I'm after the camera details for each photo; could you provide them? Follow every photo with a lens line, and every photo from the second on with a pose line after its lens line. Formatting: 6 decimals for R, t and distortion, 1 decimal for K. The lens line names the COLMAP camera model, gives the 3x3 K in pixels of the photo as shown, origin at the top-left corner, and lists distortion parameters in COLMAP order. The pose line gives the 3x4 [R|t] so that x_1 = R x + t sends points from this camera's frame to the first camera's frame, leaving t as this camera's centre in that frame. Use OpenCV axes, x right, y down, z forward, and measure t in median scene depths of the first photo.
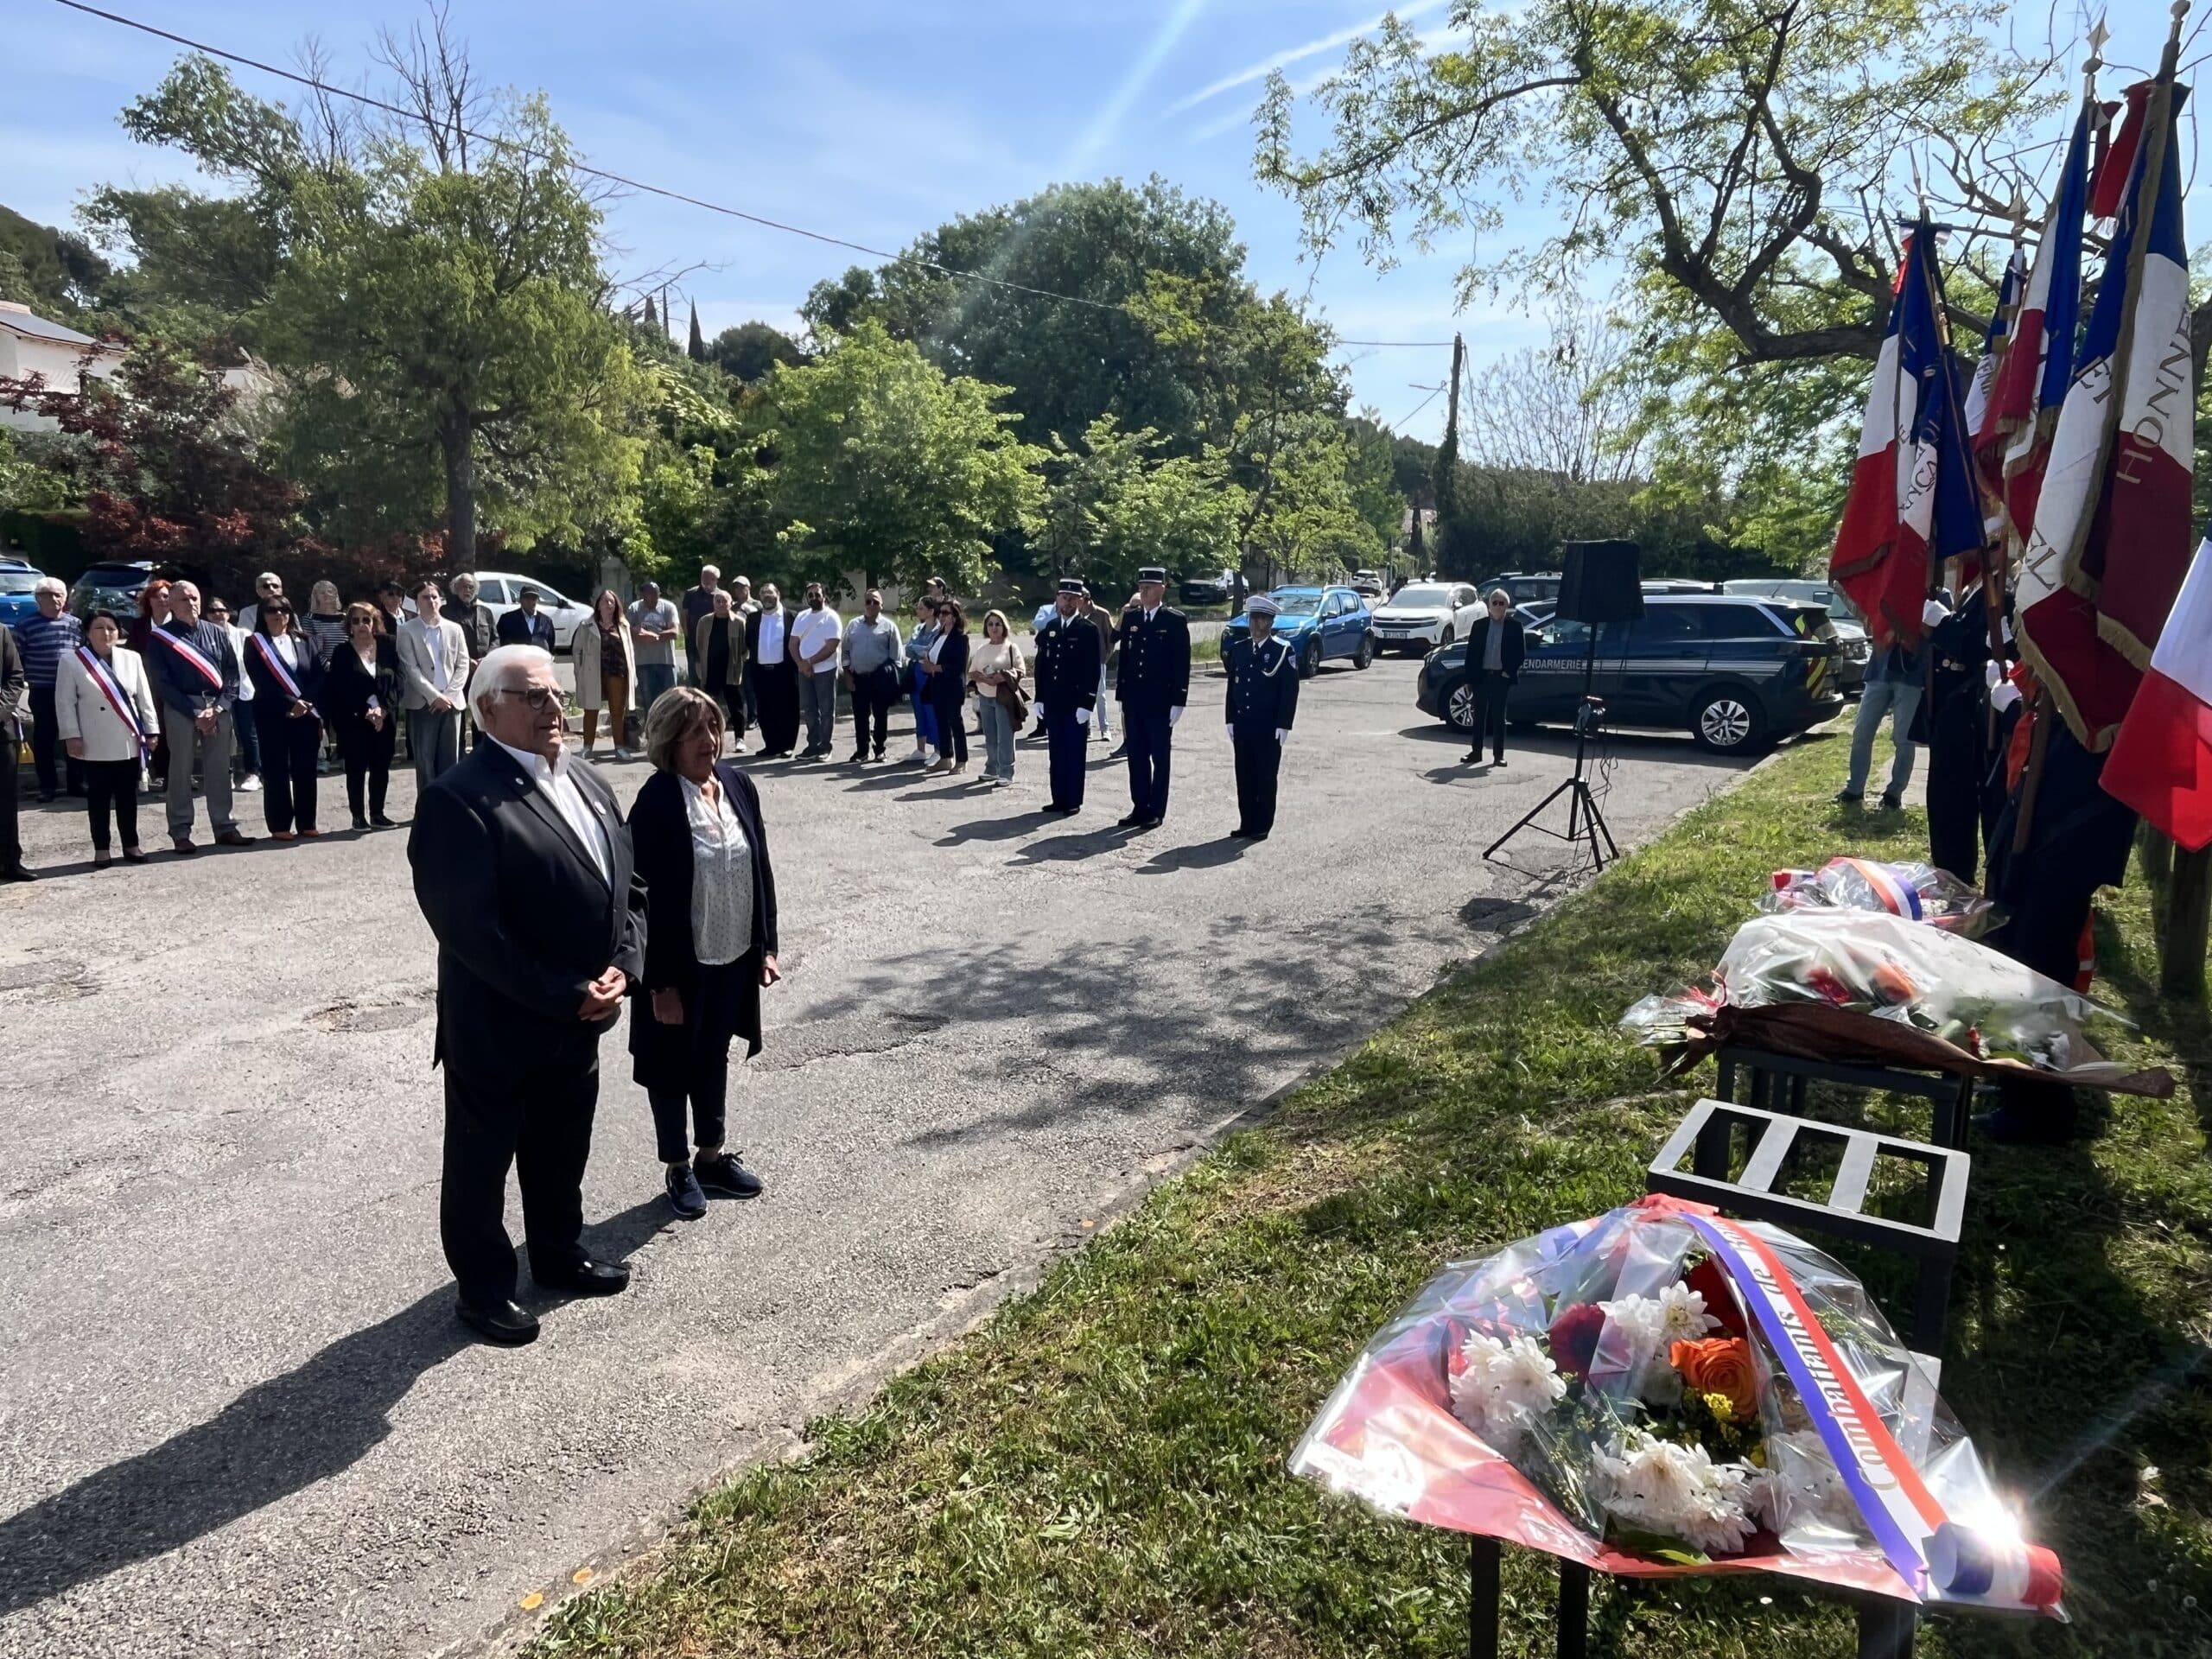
lens RADIAL K [[1395.6, 0, 1093.7], [0, 1395.6, 817.7], [0, 0, 1]] dist [-0.005769, -0.025038]
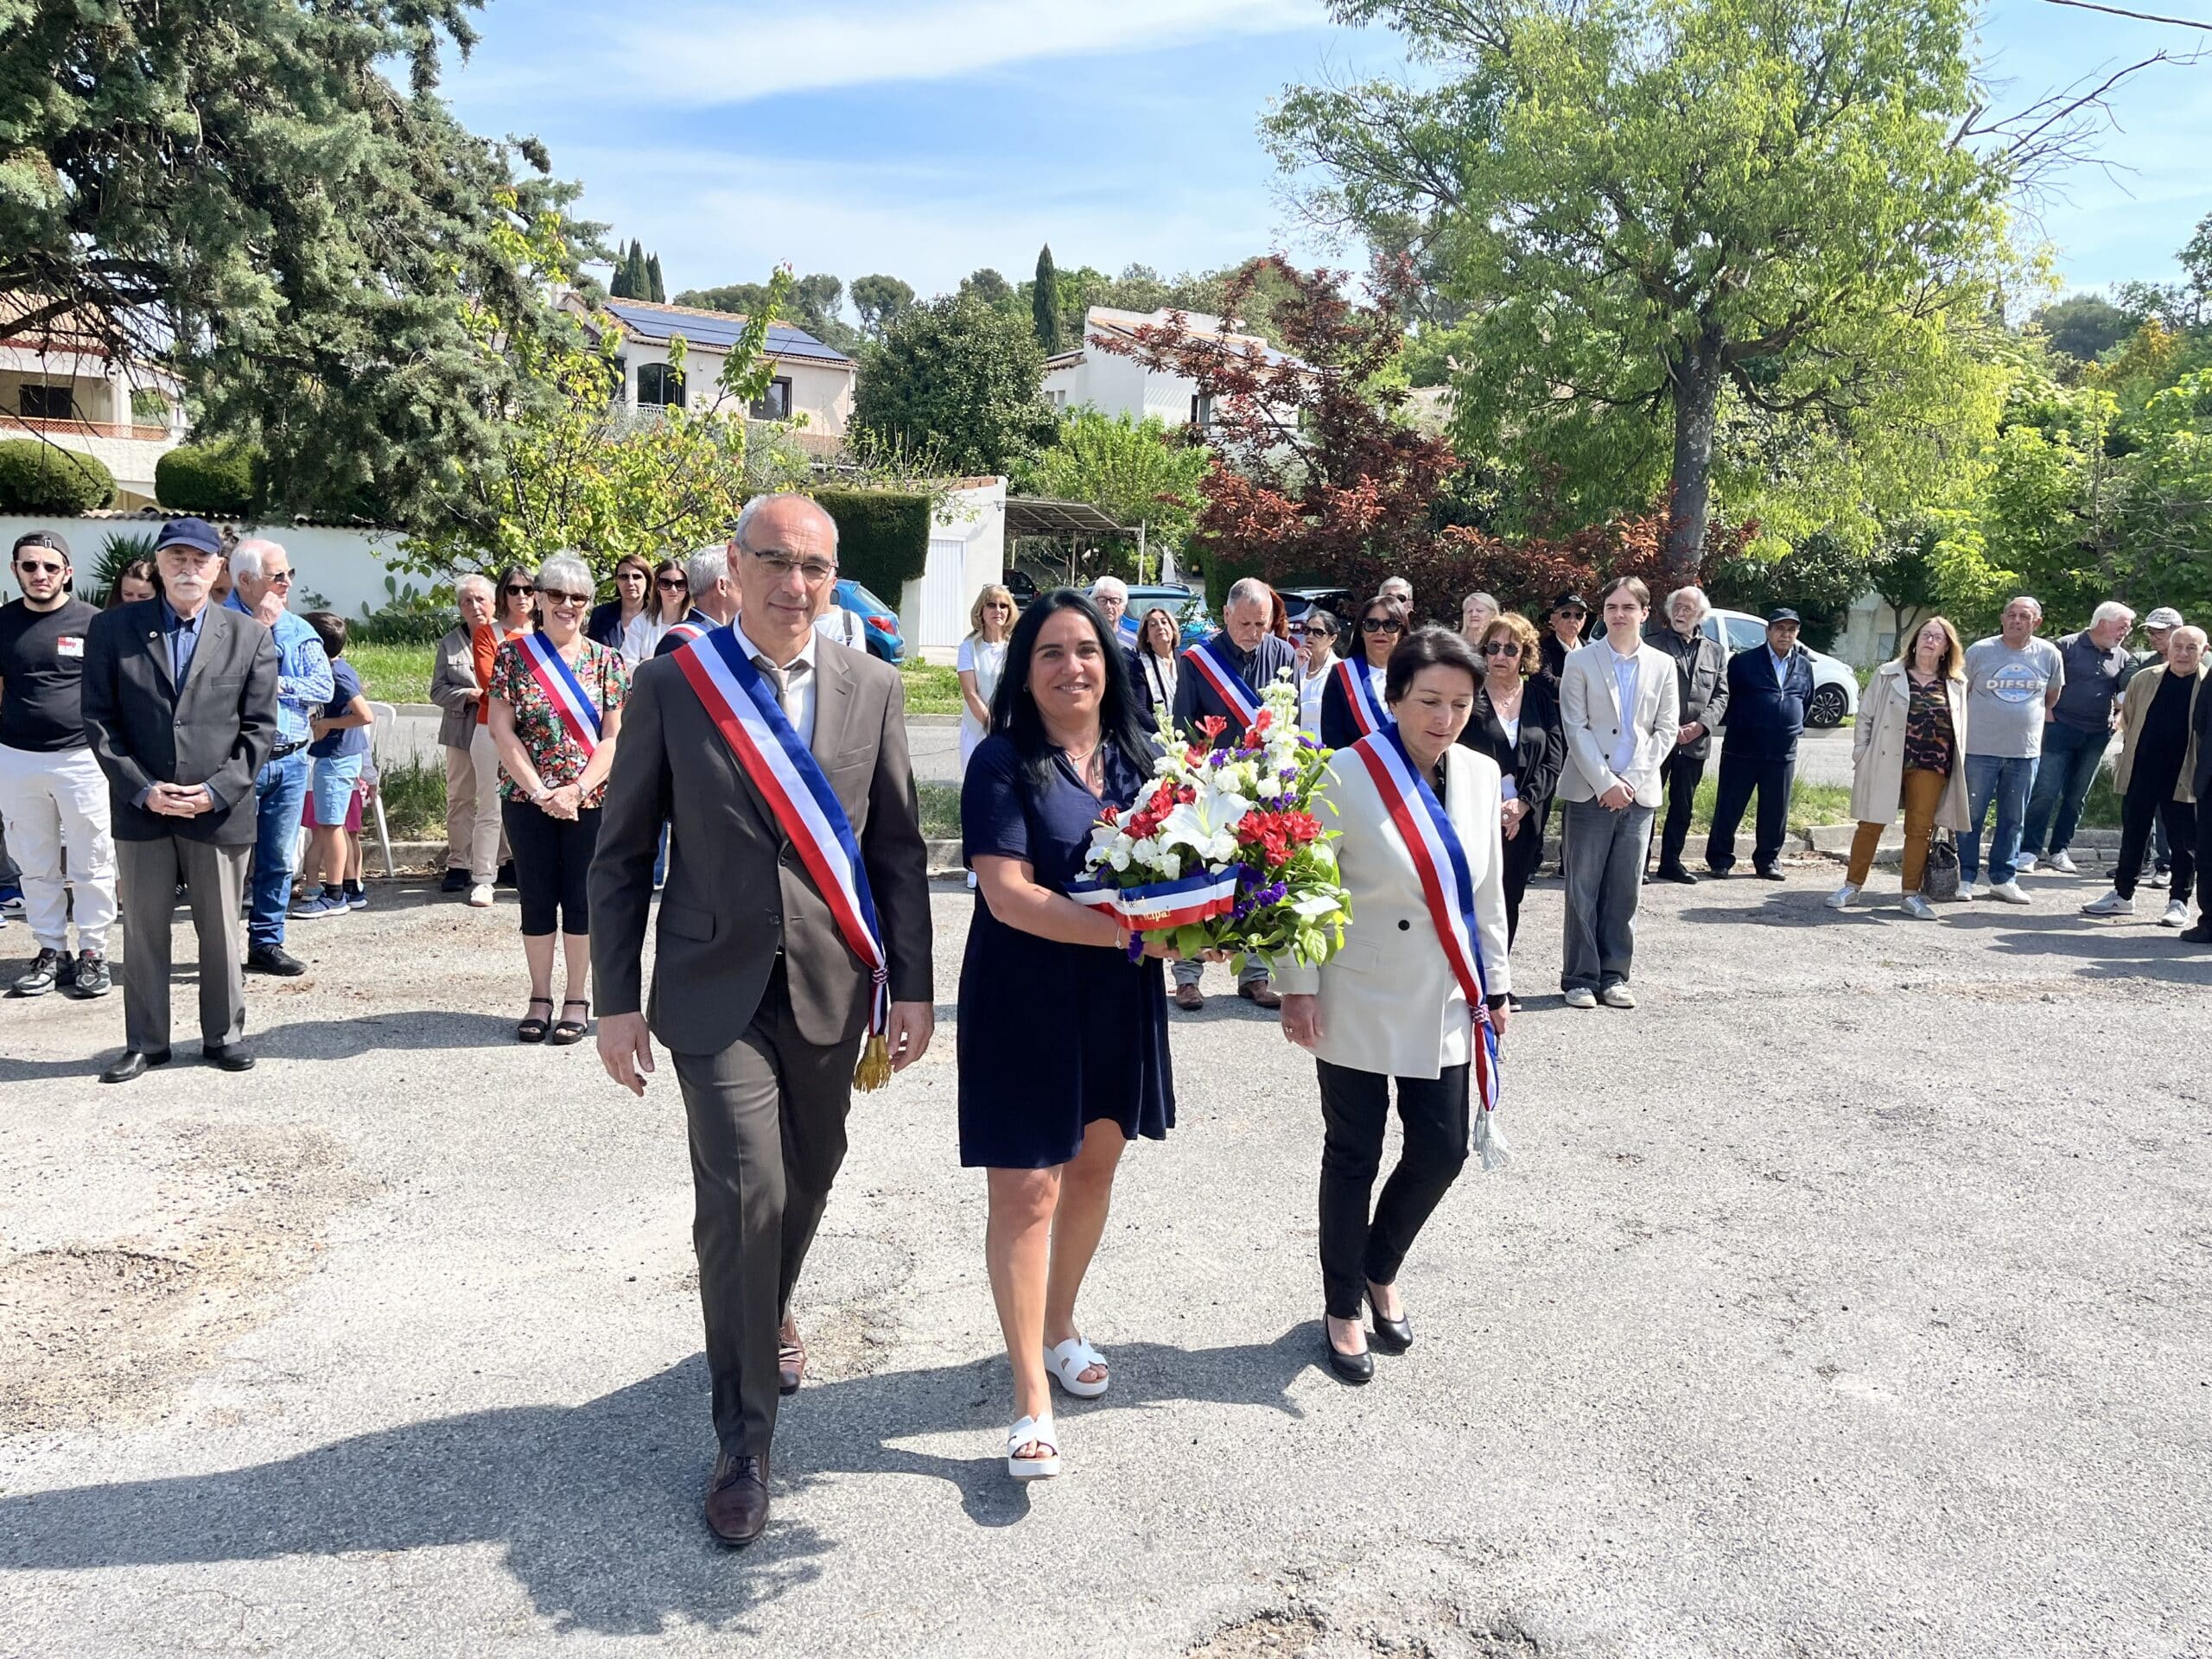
lens RADIAL K [[1643.1, 0, 1106.0], [0, 1643.1, 829.5], [0, 0, 1]] dist [0.002920, -0.001063]
pose [[0.733512, 0.106906, -0.671216, -0.049590], [-0.137406, 0.990486, 0.007598, -0.013468], [0.665642, 0.086656, 0.741223, 0.106136]]
